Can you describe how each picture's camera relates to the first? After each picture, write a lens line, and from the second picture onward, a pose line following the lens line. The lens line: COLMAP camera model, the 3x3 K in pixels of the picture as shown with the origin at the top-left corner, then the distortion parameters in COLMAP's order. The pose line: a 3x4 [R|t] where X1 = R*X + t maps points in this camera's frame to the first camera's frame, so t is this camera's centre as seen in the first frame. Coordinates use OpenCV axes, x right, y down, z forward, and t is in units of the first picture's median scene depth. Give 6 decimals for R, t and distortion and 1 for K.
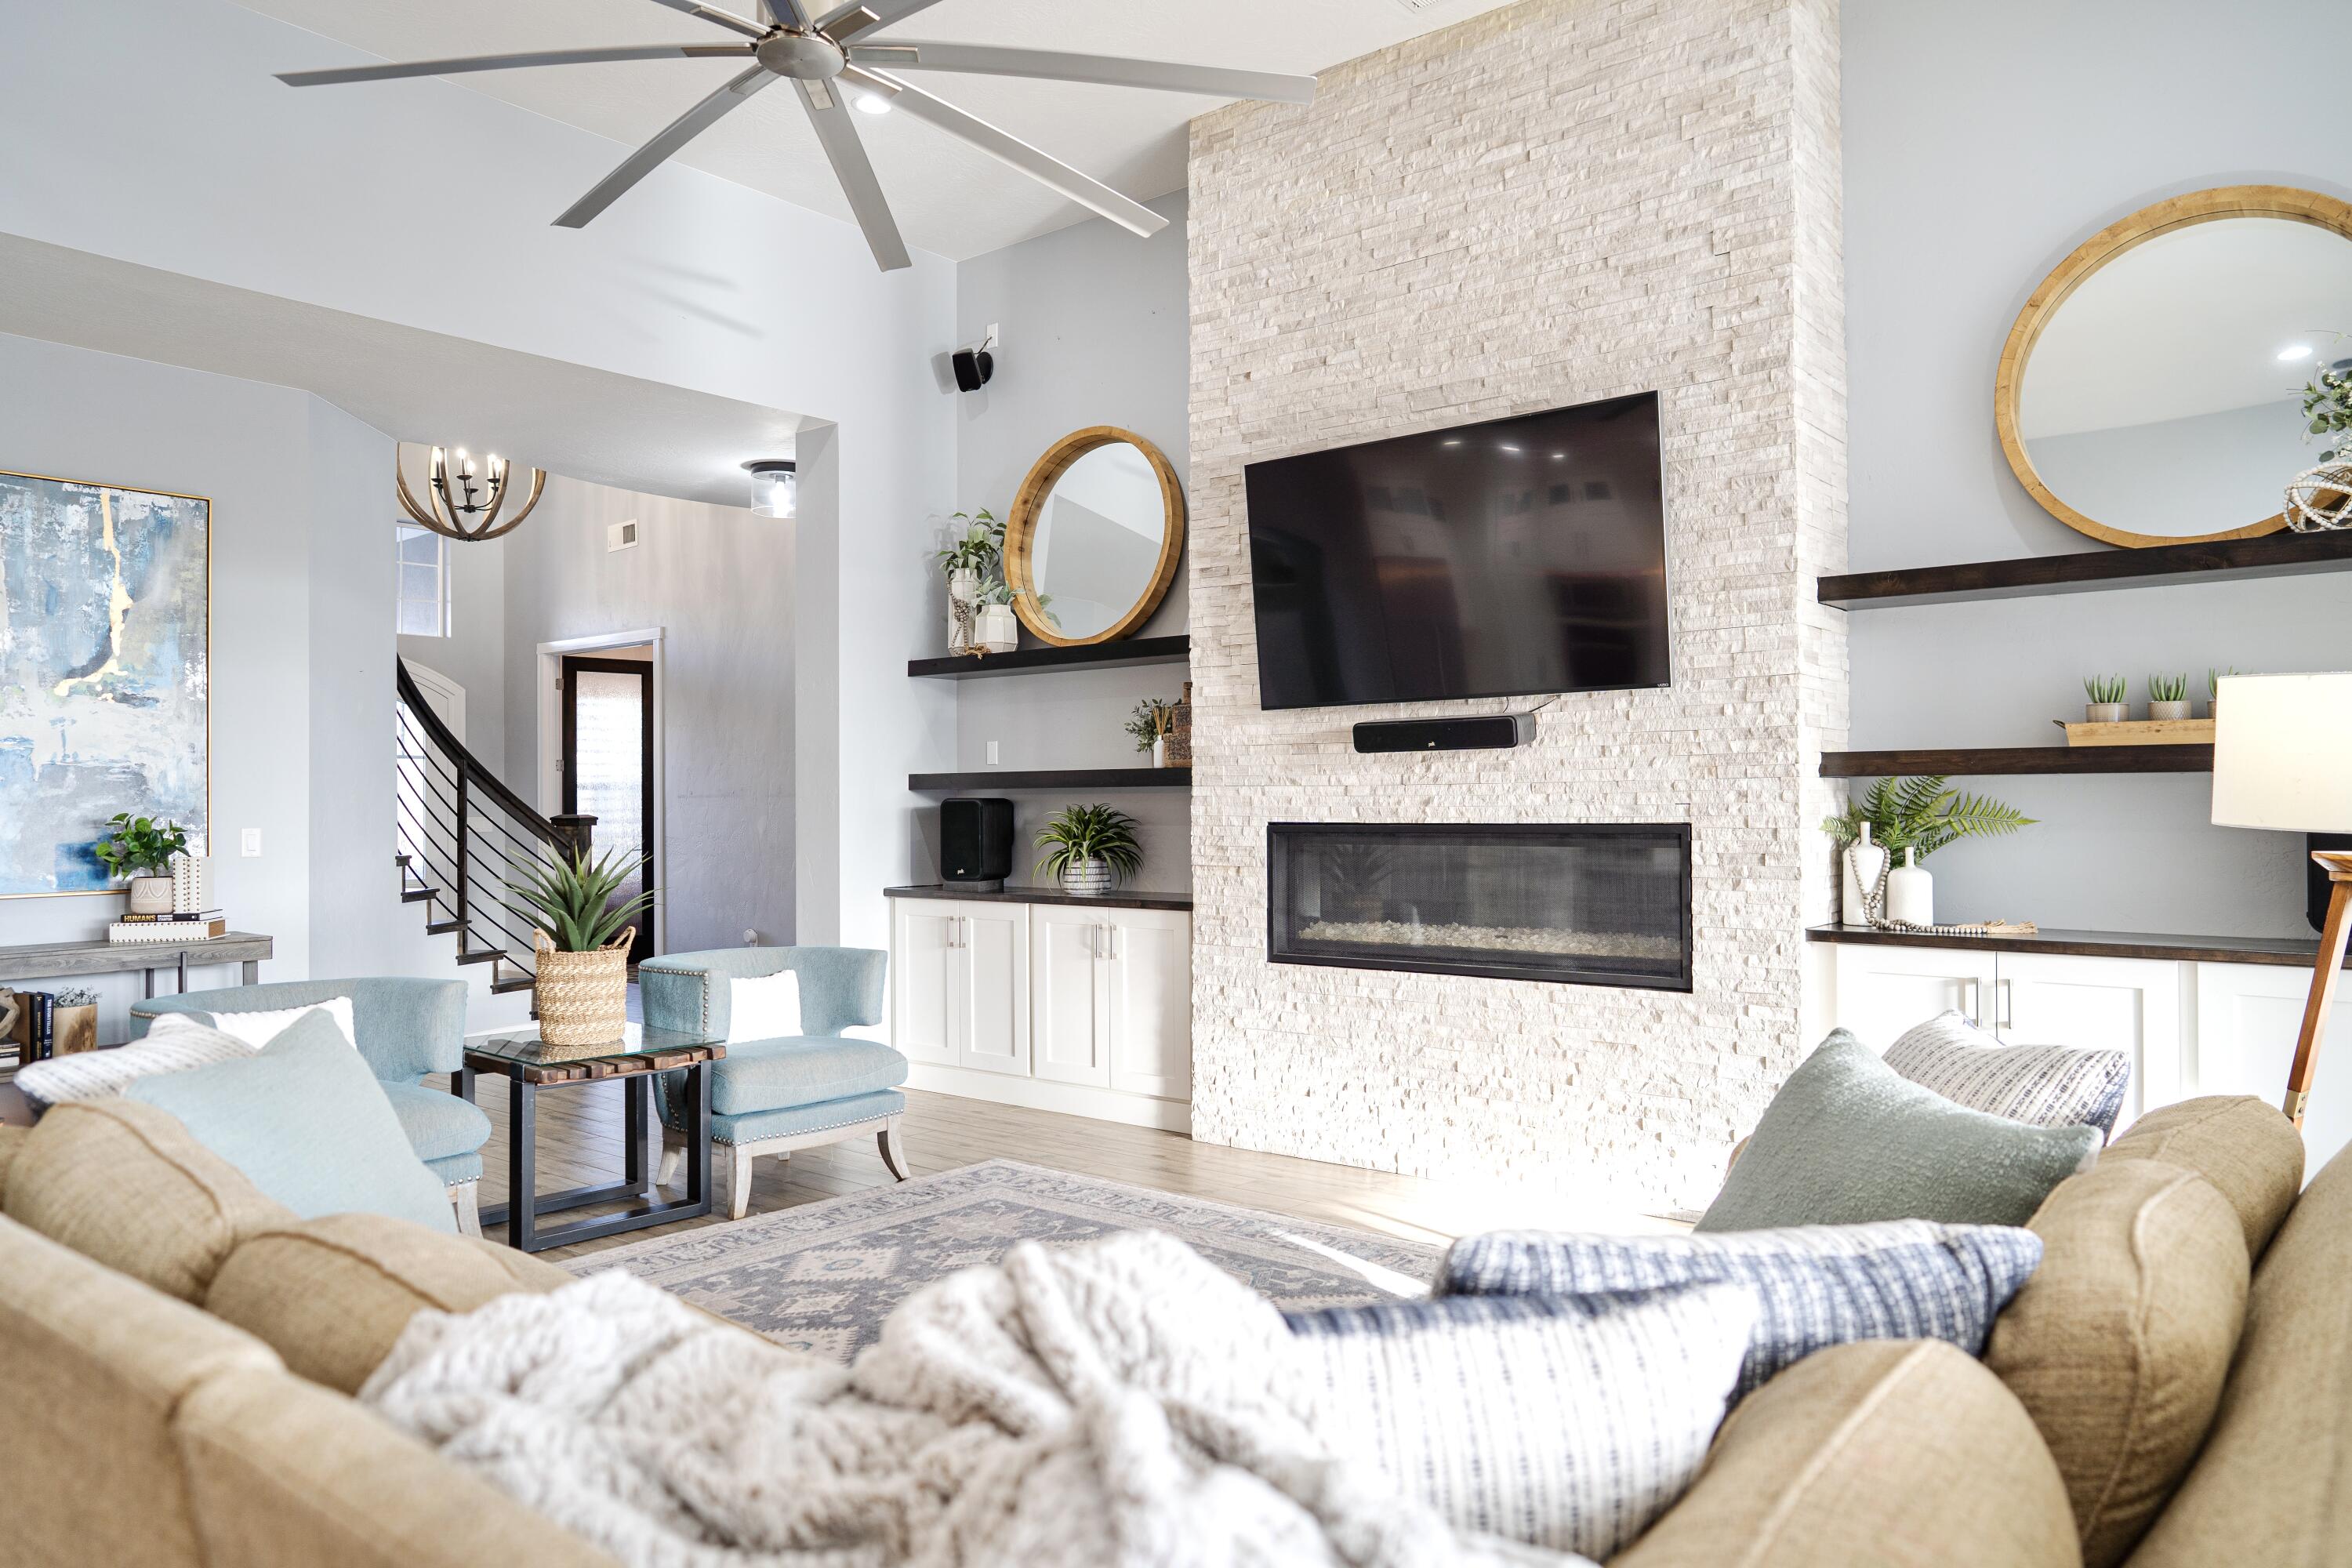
lens RADIAL K [[1561.3, 0, 1175.9], [0, 1561.3, 785.9], [0, 0, 1]] dist [-0.031297, 0.039873]
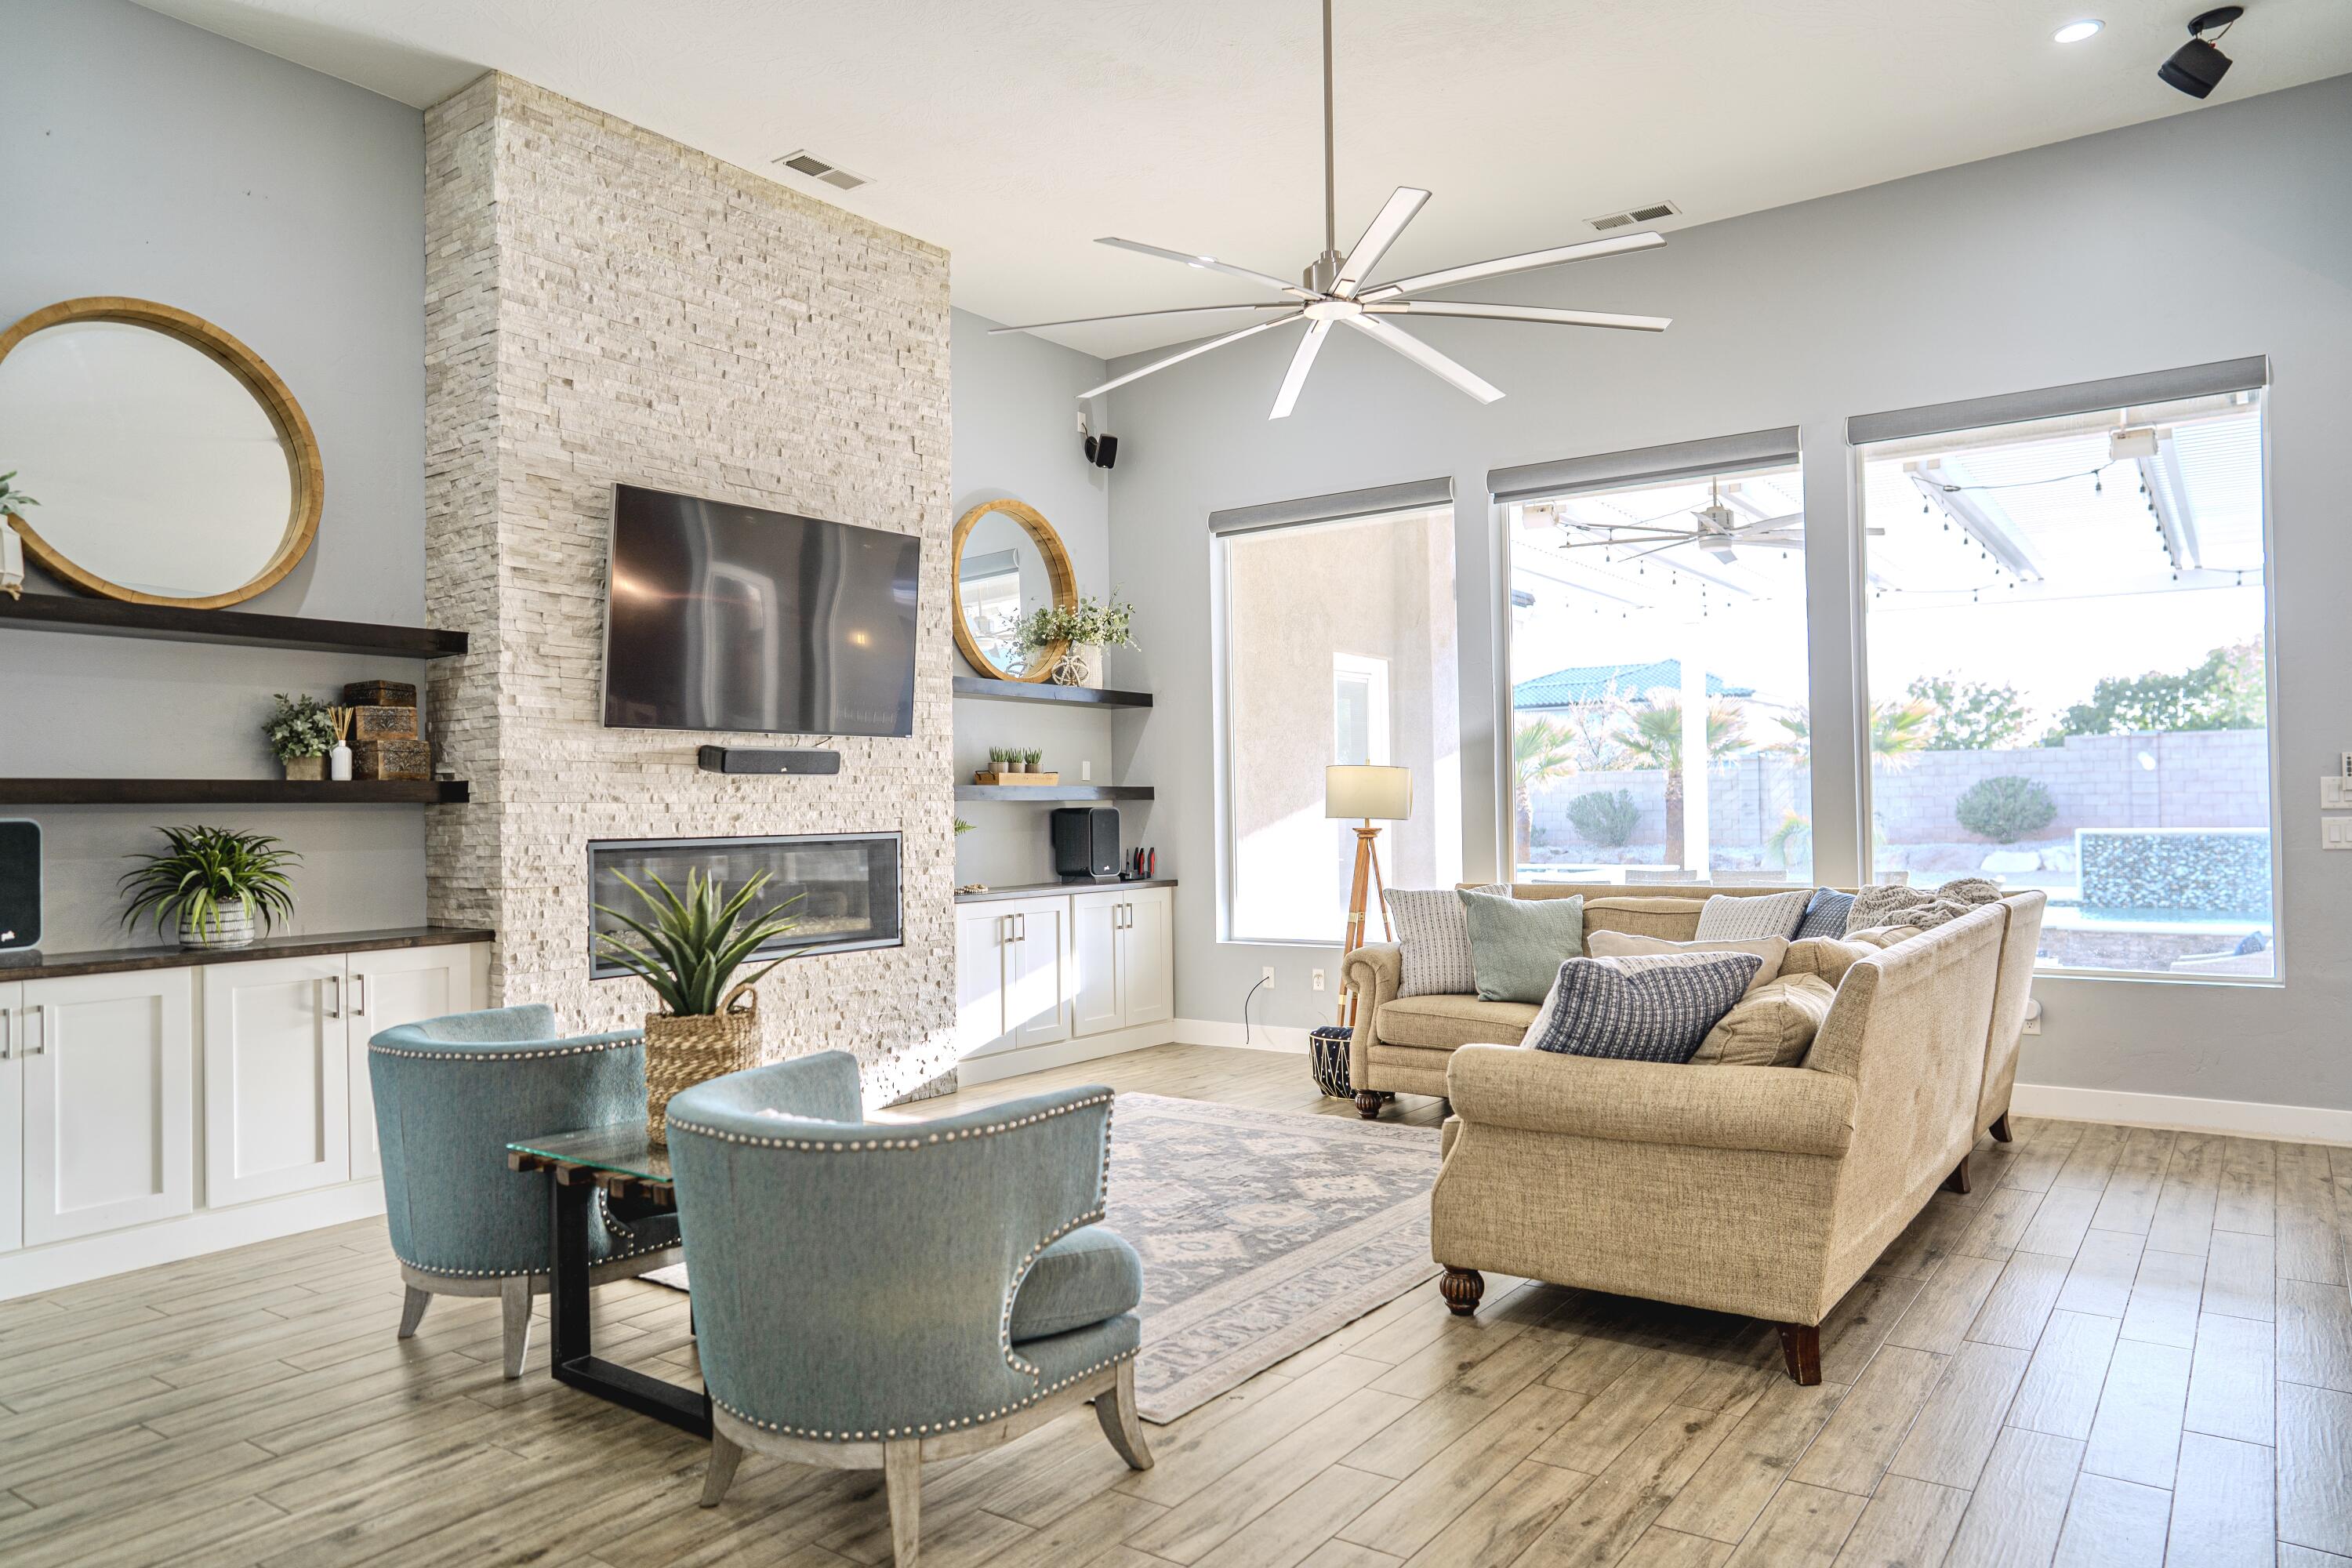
lens RADIAL K [[1561.3, 0, 1167.2], [0, 1561.3, 786.5], [0, 0, 1]] dist [-0.031297, 0.039873]
pose [[-0.064033, 0.023530, 0.997670, -0.957623], [0.005327, 0.999716, -0.023236, 0.014637], [-0.997934, 0.003827, -0.064140, 0.700204]]
